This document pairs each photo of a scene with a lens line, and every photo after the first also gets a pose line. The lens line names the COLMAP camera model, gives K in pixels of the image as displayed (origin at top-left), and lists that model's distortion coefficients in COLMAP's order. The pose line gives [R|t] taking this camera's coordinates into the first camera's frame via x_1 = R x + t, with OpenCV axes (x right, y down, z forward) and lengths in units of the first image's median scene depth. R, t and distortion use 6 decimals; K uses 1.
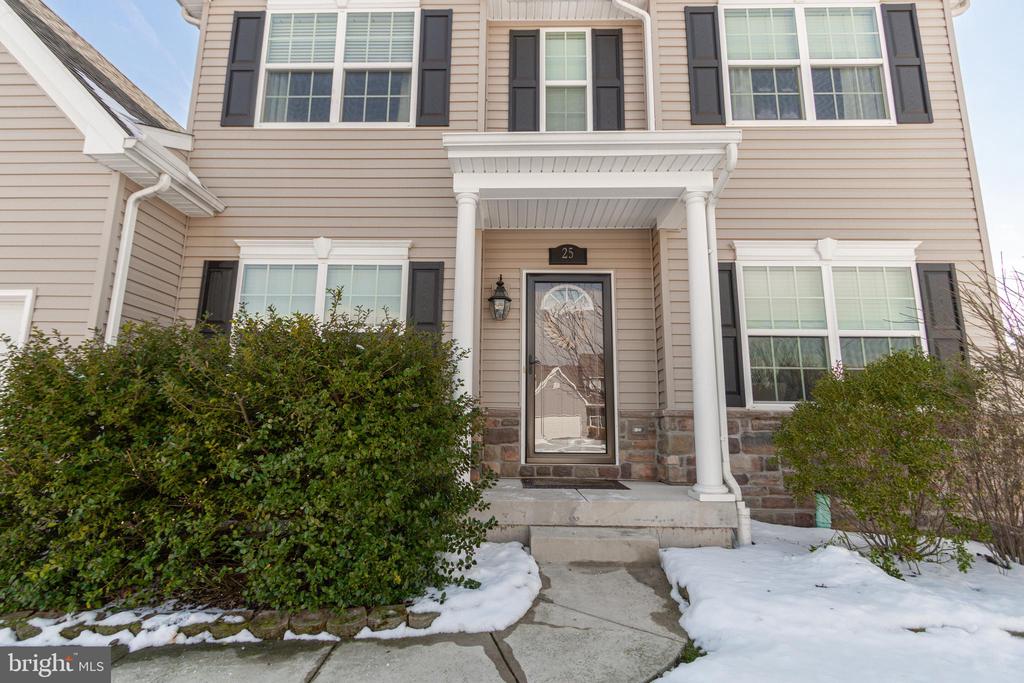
lens RADIAL K [[477.1, 0, 504.0], [0, 477.1, 341.9], [0, 0, 1]] dist [0.002265, -0.000050]
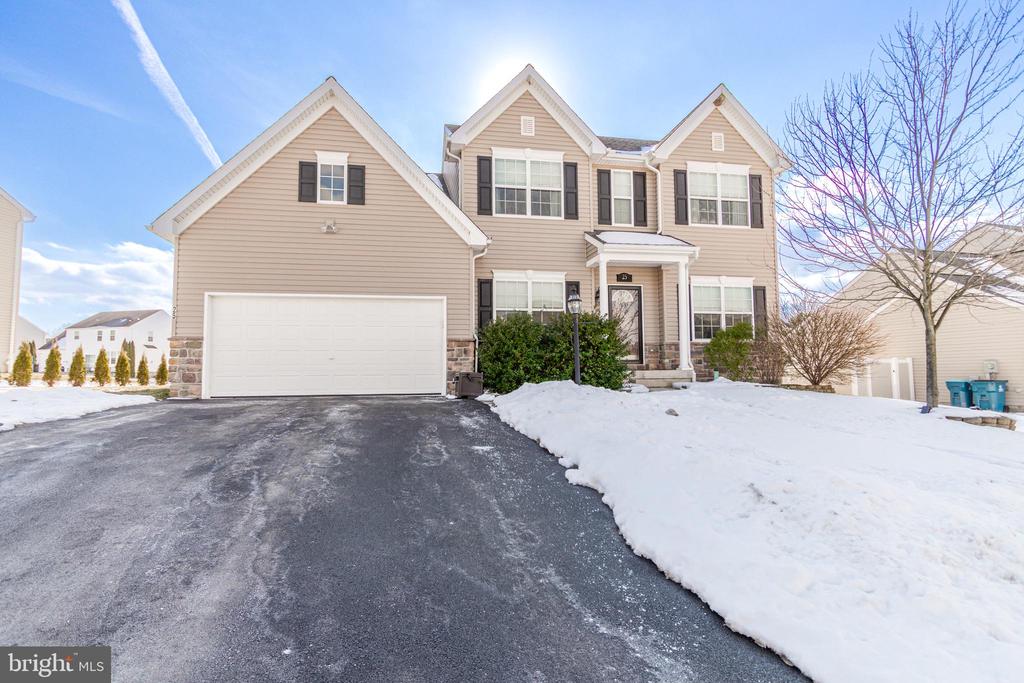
lens RADIAL K [[501.9, 0, 512.0], [0, 501.9, 341.5], [0, 0, 1]] dist [0.002149, 0.000399]
pose [[0.978522, -0.005907, 0.206056, -0.953074], [-0.015734, 0.994533, 0.103231, -0.120267], [-0.205540, -0.104256, 0.973080, -1.372259]]
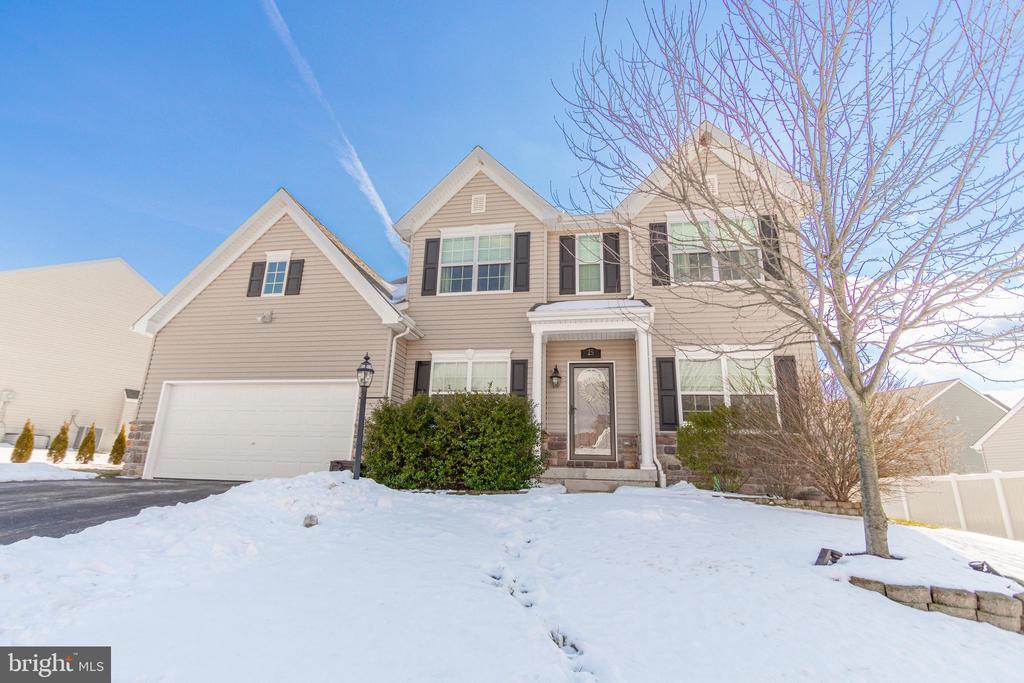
lens RADIAL K [[477.1, 0, 504.0], [0, 477.1, 341.9], [0, 0, 1]] dist [0.002265, -0.000050]
pose [[0.984757, -0.026190, -0.171953, 0.126083], [0.008912, 0.994898, -0.100493, -0.036827], [0.173708, 0.097429, 0.979966, -1.014600]]
